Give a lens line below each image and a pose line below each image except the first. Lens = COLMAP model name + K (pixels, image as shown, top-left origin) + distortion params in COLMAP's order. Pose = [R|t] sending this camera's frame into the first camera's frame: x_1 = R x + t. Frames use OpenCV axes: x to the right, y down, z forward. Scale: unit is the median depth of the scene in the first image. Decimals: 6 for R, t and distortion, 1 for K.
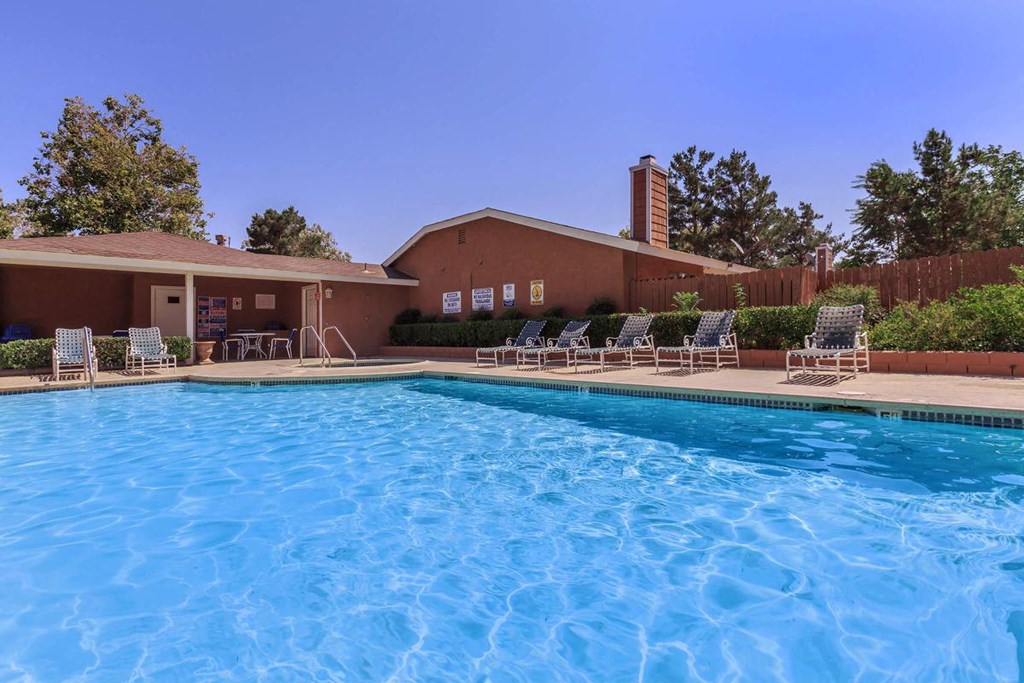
lens RADIAL K [[491.4, 0, 513.9], [0, 491.4, 321.0], [0, 0, 1]] dist [-0.016814, 0.000895]
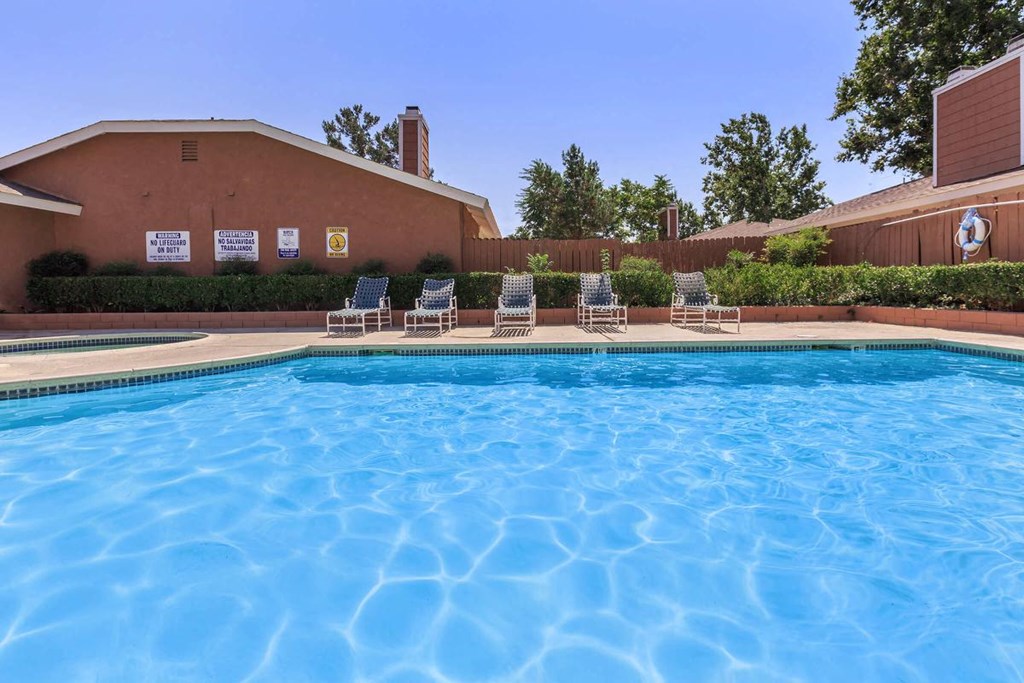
lens RADIAL K [[476.0, 0, 526.6], [0, 476.0, 311.2], [0, 0, 1]] dist [-0.005062, -0.000176]
pose [[0.700300, -0.020939, 0.713542, -0.253809], [-0.021941, 0.998466, 0.050834, 0.007476], [-0.713512, -0.051254, 0.698766, 0.188374]]
